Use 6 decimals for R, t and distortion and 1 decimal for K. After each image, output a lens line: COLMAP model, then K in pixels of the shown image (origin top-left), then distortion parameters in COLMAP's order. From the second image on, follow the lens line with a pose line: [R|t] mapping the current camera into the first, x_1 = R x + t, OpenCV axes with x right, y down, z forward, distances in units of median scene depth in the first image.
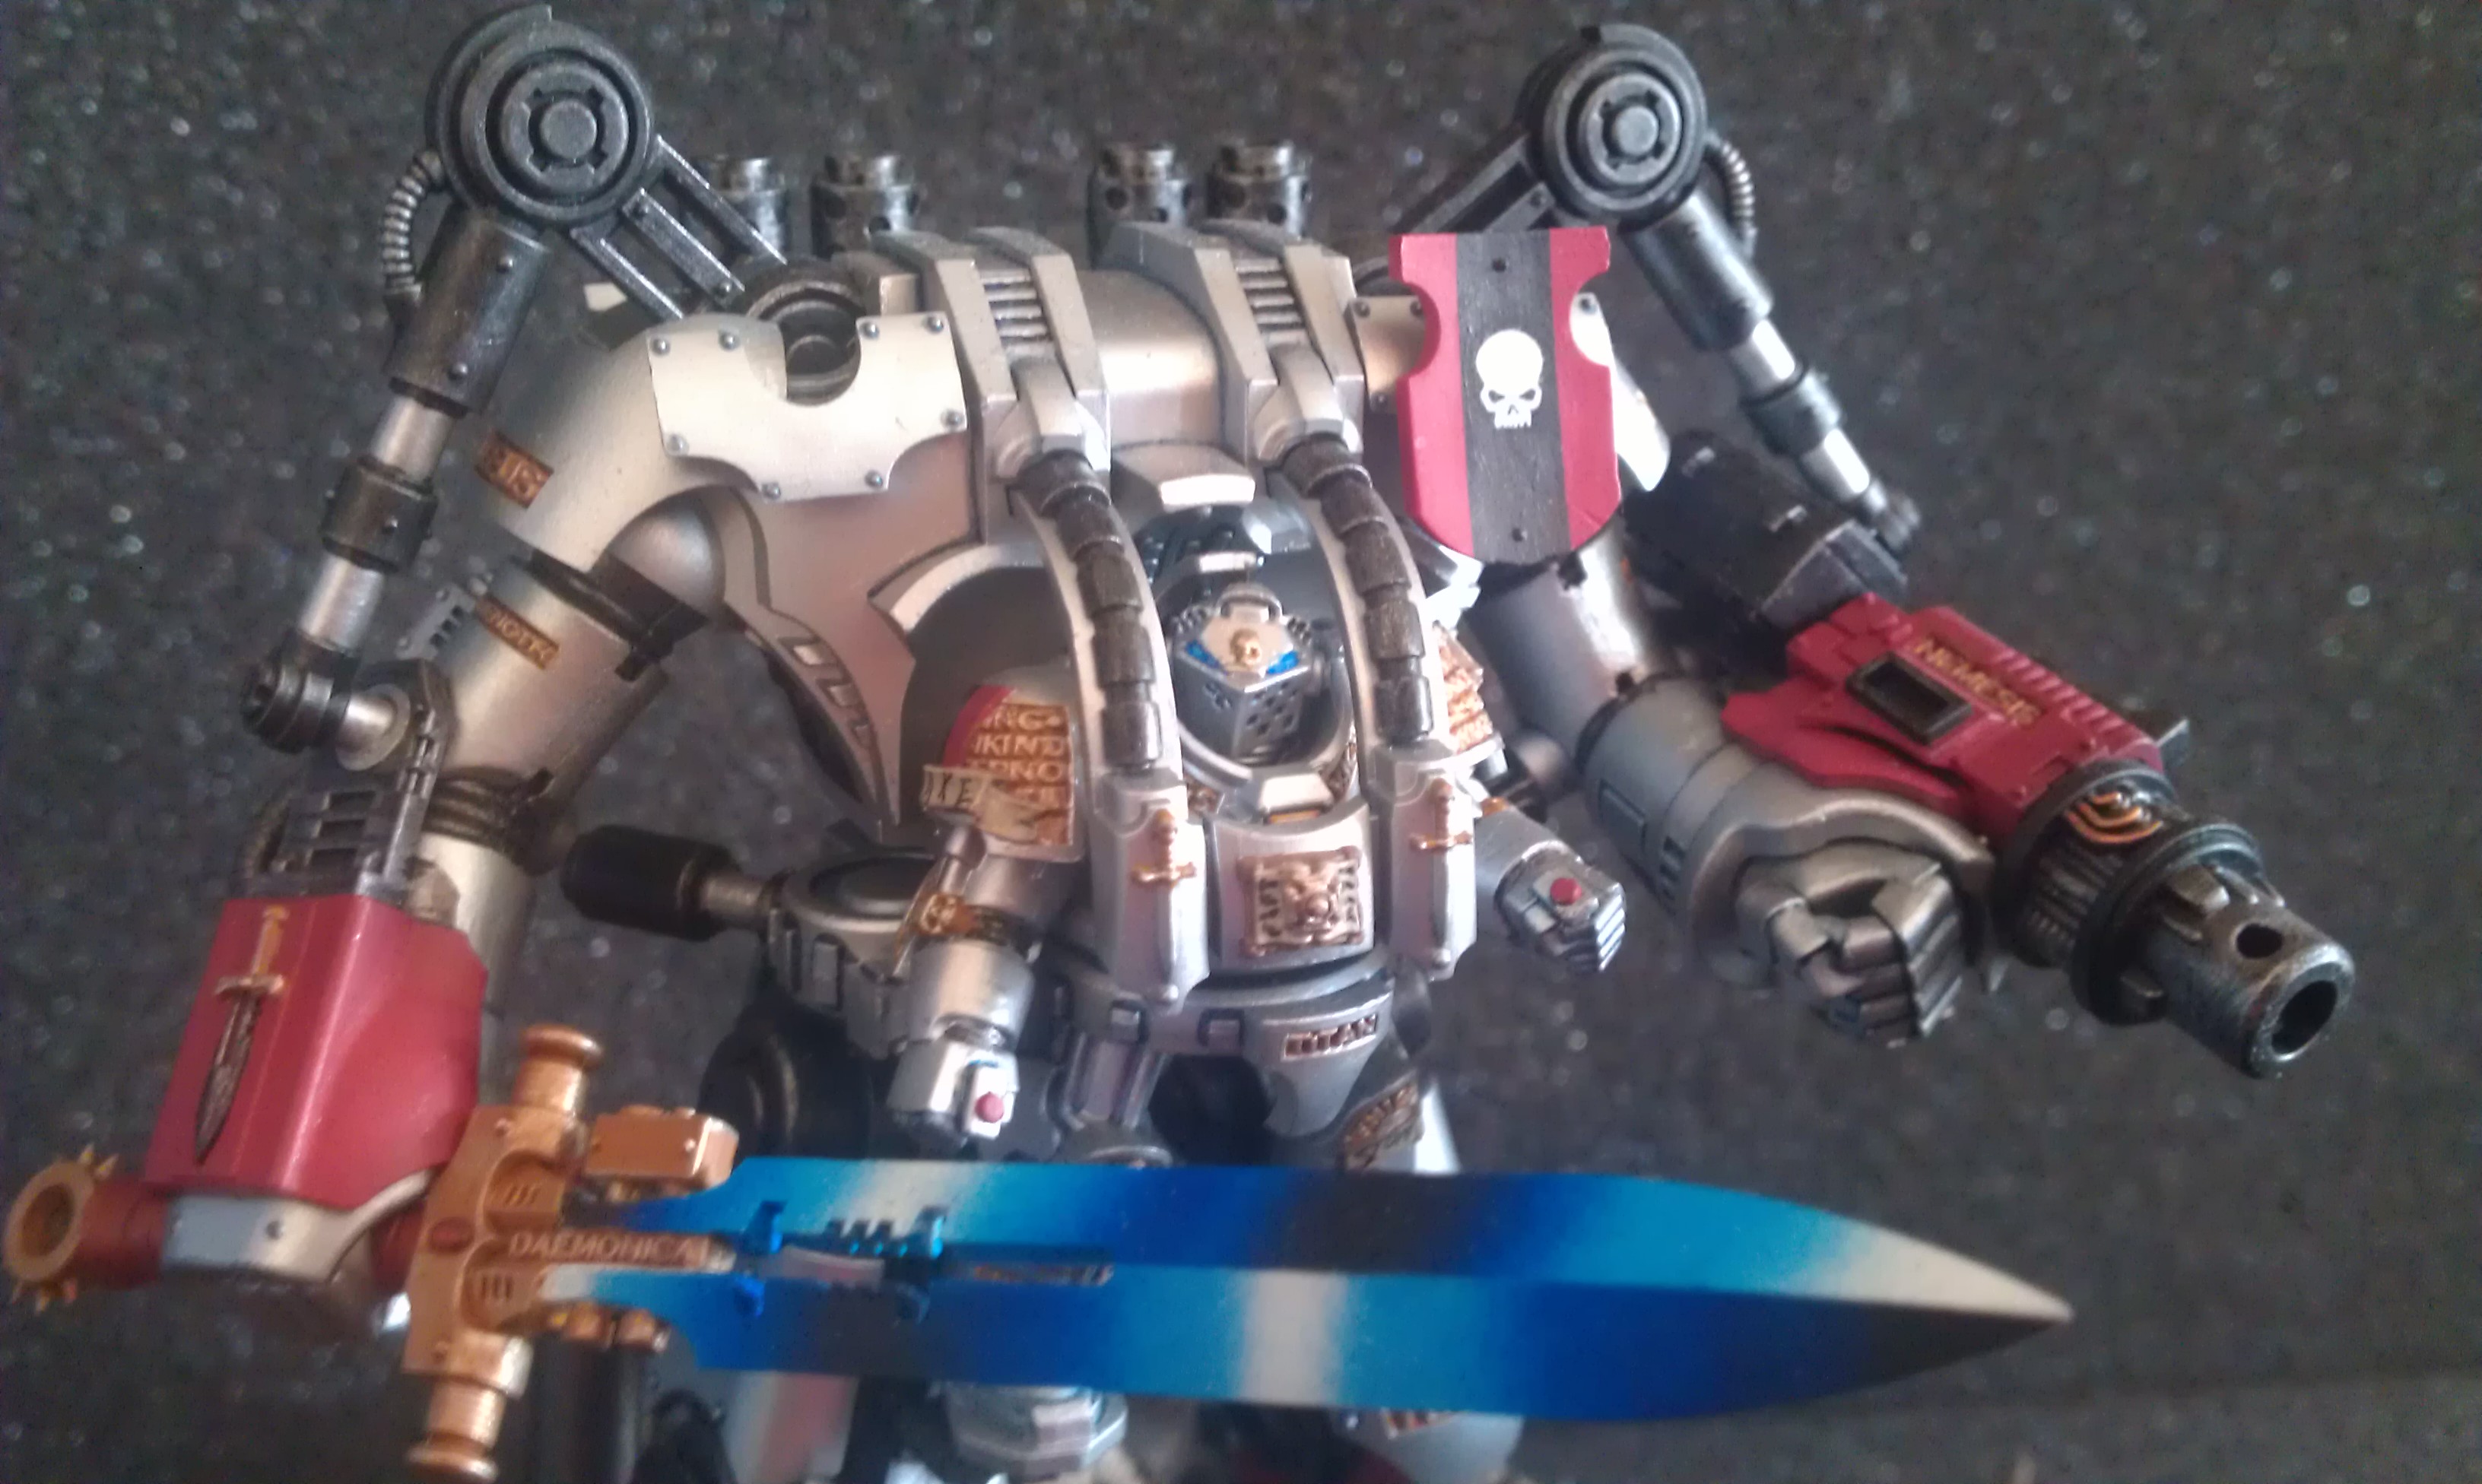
lens RADIAL K [[2947.1, 0, 1185.3], [0, 2947.1, 839.6], [0, 0, 1]] dist [0.052144, -0.609607]
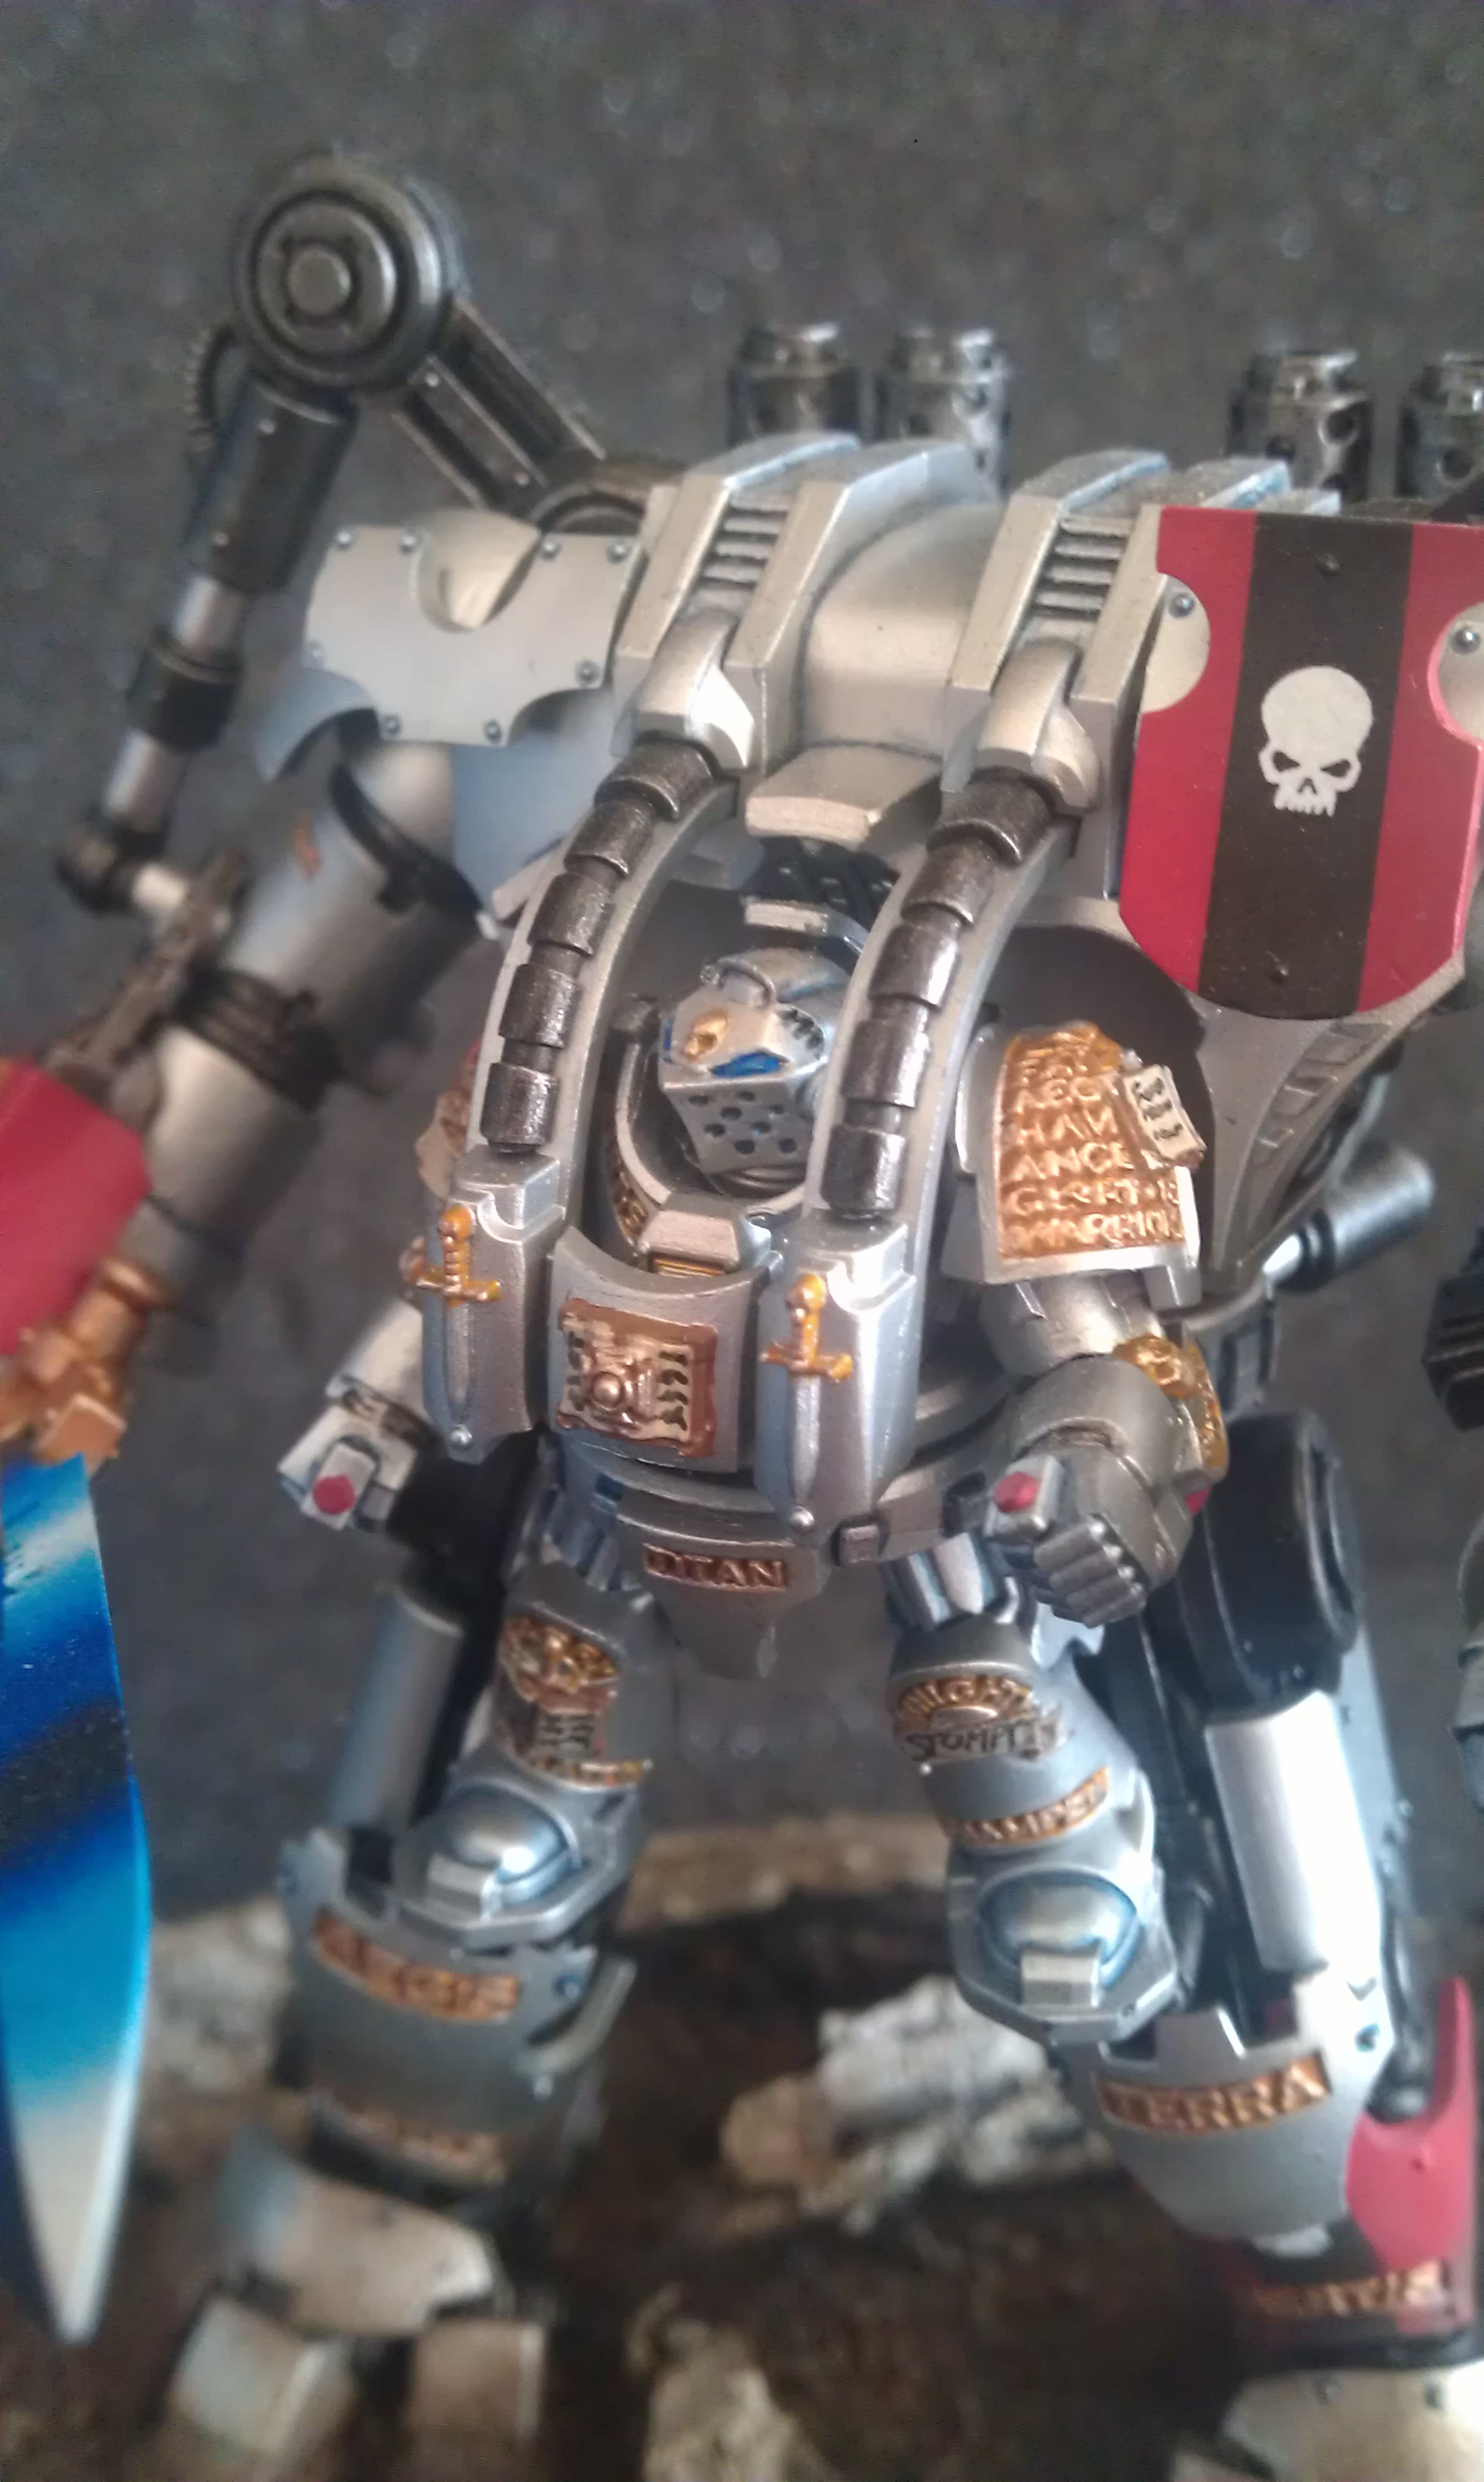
lens RADIAL K [[2947.1, 0, 684.4], [0, 2947.1, 1235.7], [0, 0, 1]] dist [0.052144, -0.609607]
pose [[0.655520, 0.279095, -0.701712, 0.545437], [-0.218192, 0.959568, 0.177825, -0.144864], [0.722970, 0.036540, 0.689912, 0.474363]]
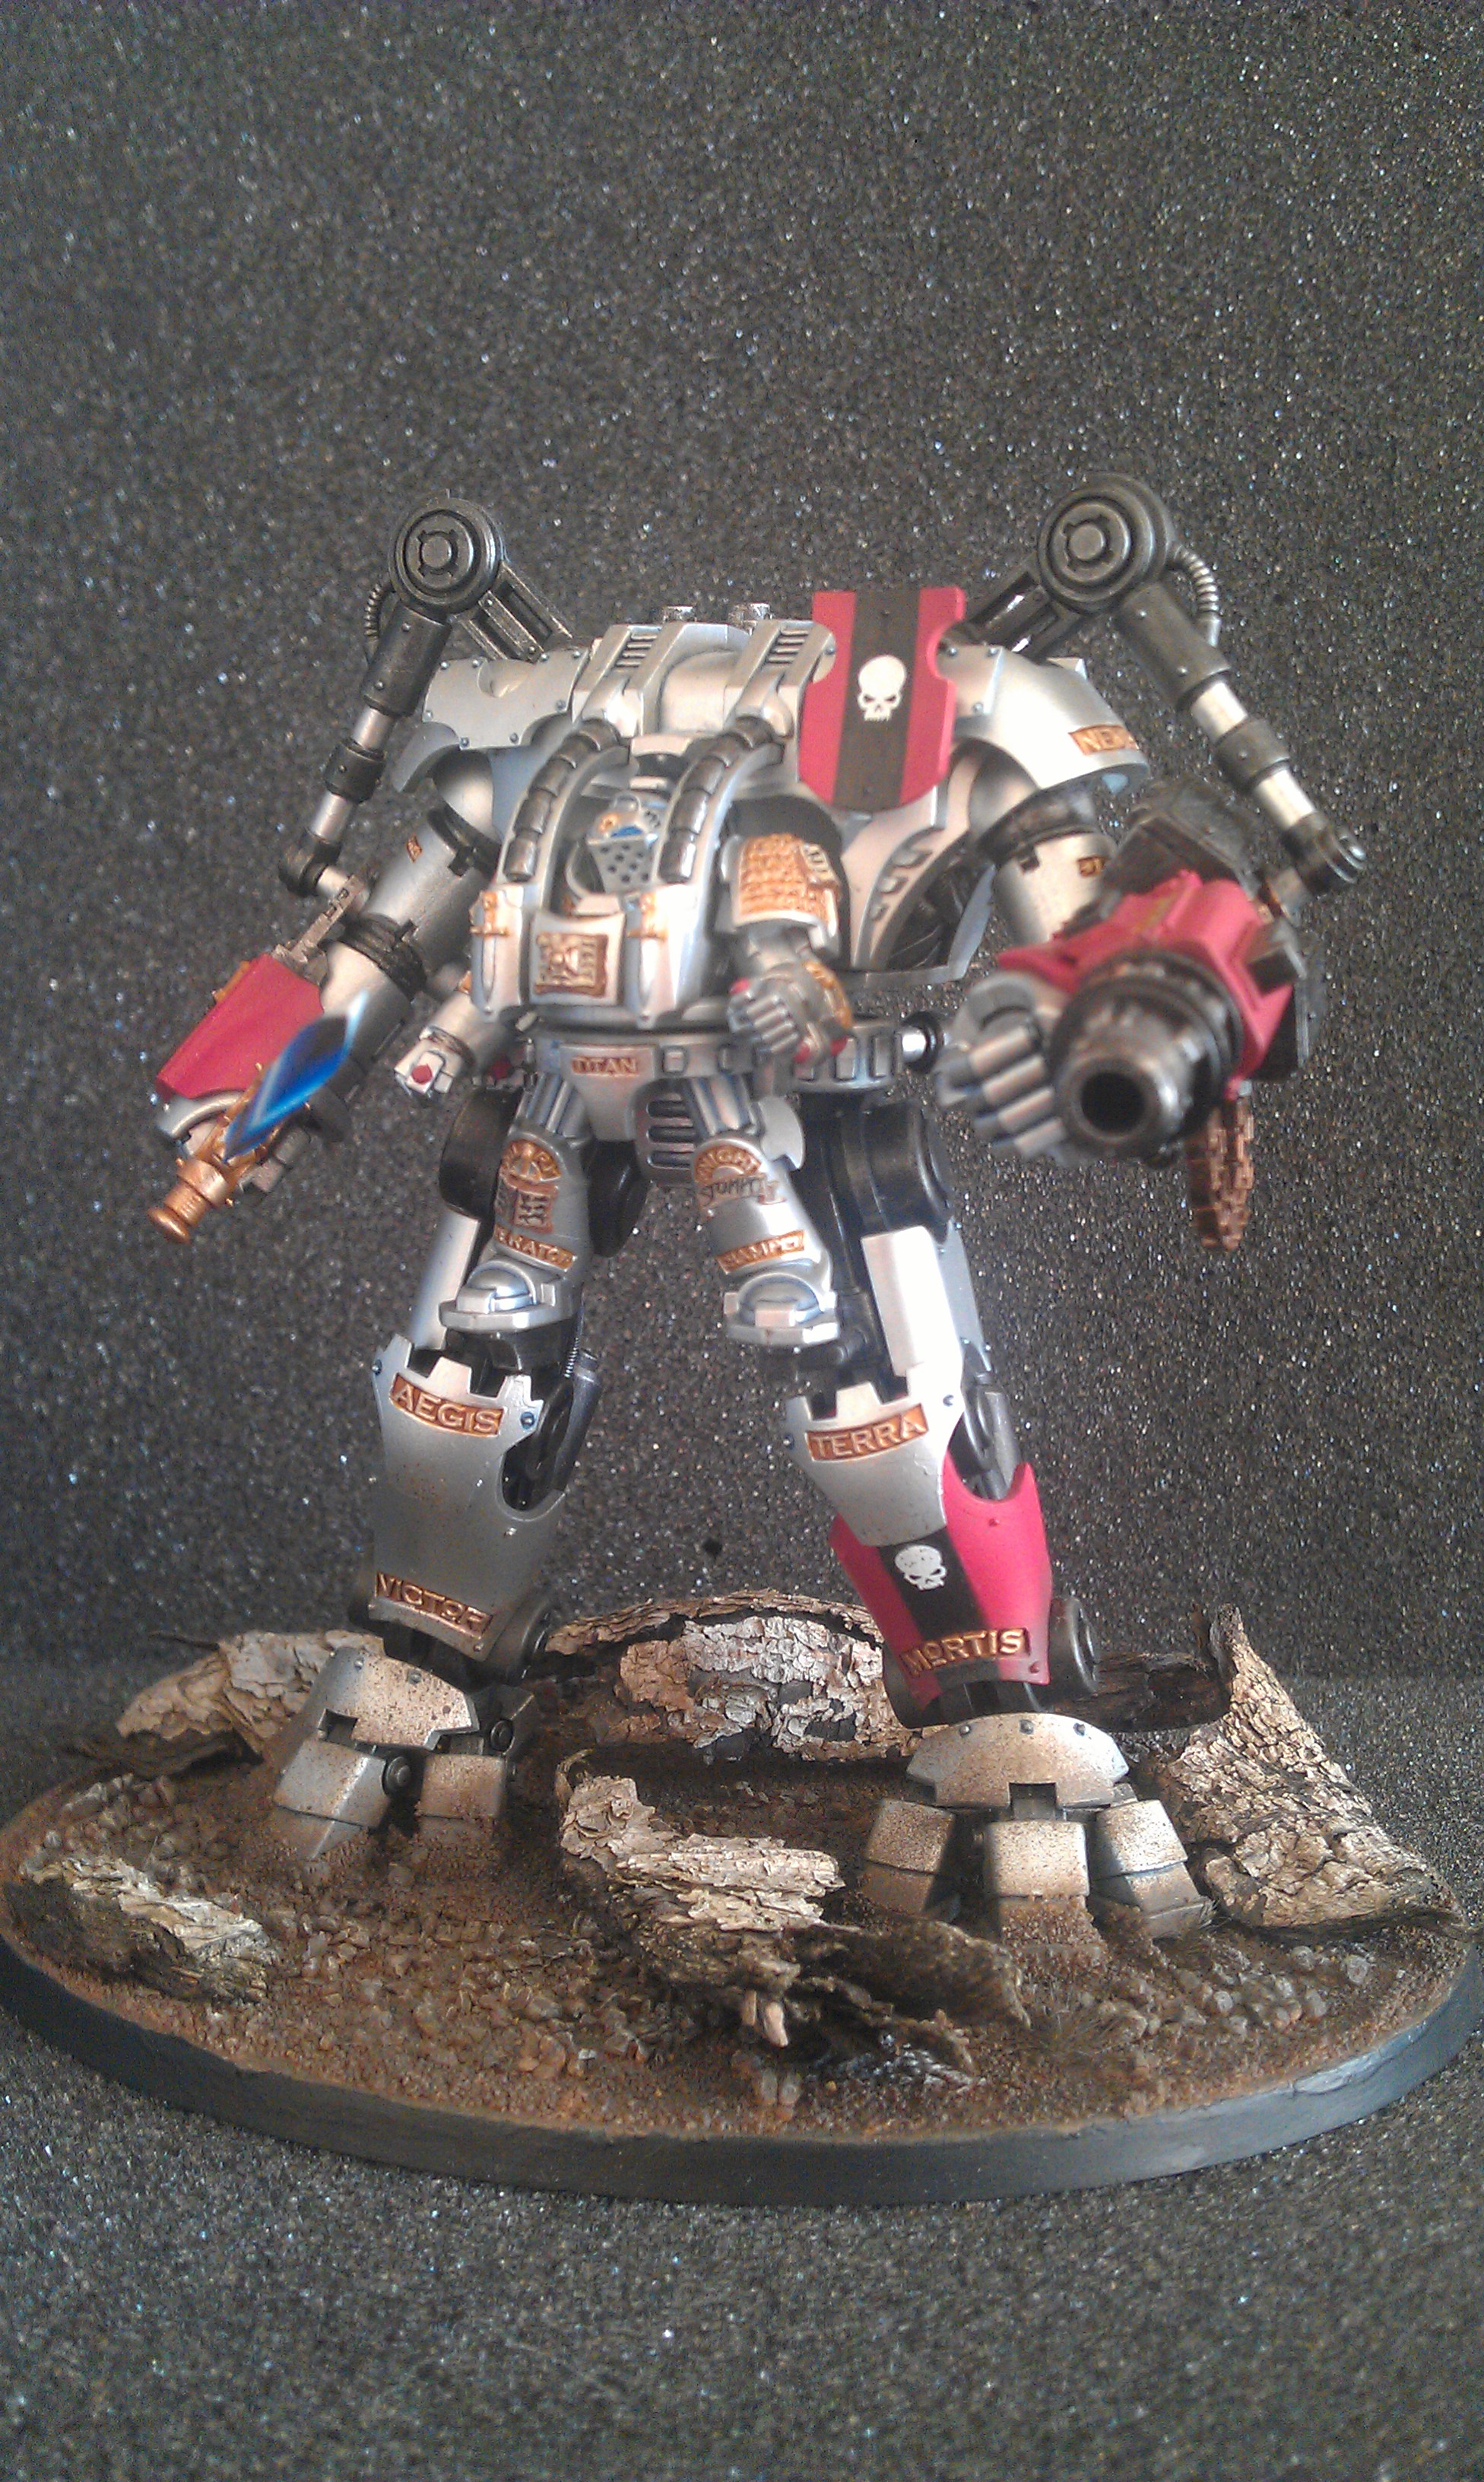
lens RADIAL K [[2798.6, 0, 648.3], [0, 2798.6, 1242.5], [0, 0, 1]] dist [0.012199, 0.007920]
pose [[0.646751, 0.098552, -0.756307, 1.201414], [-0.240943, 0.967236, -0.080003, 0.271597], [0.723643, 0.233969, 0.649307, 0.068272]]
